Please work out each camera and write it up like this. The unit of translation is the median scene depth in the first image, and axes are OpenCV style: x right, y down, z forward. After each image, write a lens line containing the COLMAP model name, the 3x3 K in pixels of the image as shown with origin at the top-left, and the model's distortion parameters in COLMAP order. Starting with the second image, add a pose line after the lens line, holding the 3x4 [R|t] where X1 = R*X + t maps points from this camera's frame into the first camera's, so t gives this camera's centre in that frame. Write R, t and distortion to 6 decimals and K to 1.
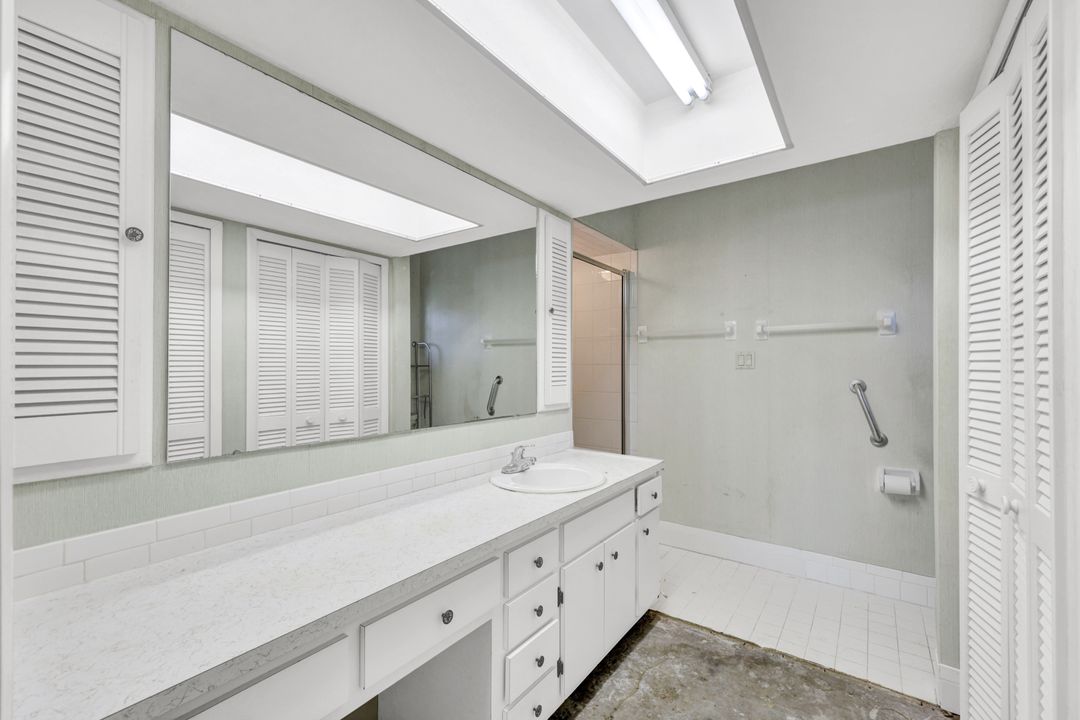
lens RADIAL K [[448.7, 0, 541.2], [0, 448.7, 365.9], [0, 0, 1]] dist [0.012422, 0.000002]
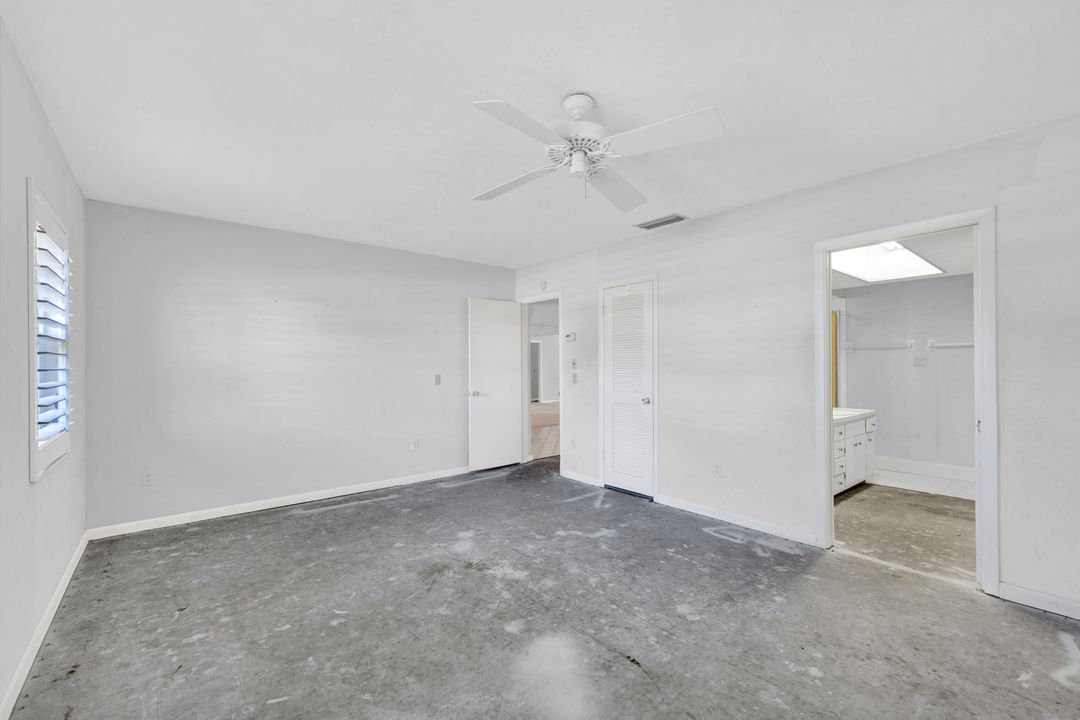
lens RADIAL K [[448.7, 0, 541.2], [0, 448.7, 365.9], [0, 0, 1]] dist [0.012422, 0.000002]
pose [[0.970560, 0.002378, -0.240846, -0.807996], [-0.001580, 0.999993, 0.003504, -0.001203], [0.240852, -0.003020, 0.970557, -1.558619]]
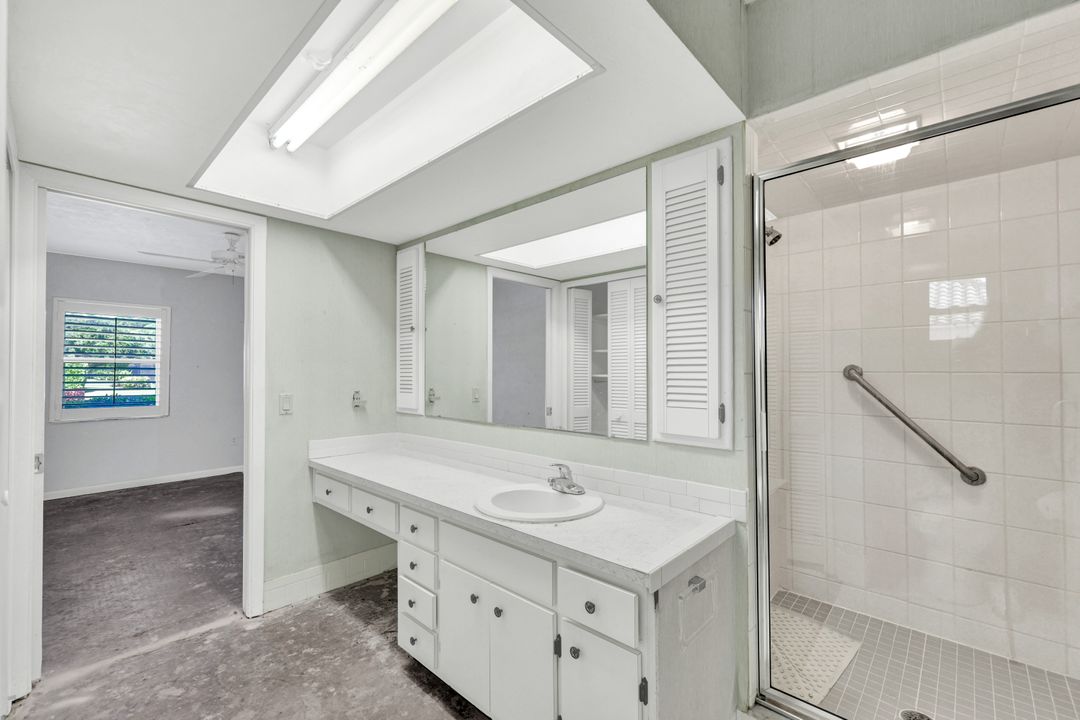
lens RADIAL K [[448.7, 0, 541.2], [0, 448.7, 365.9], [0, 0, 1]] dist [0.012422, 0.000002]
pose [[-0.106382, -0.009798, -0.994277, 0.852653], [0.007598, 0.999914, -0.010666, -0.015291], [0.994296, -0.008689, -0.106298, 1.020473]]
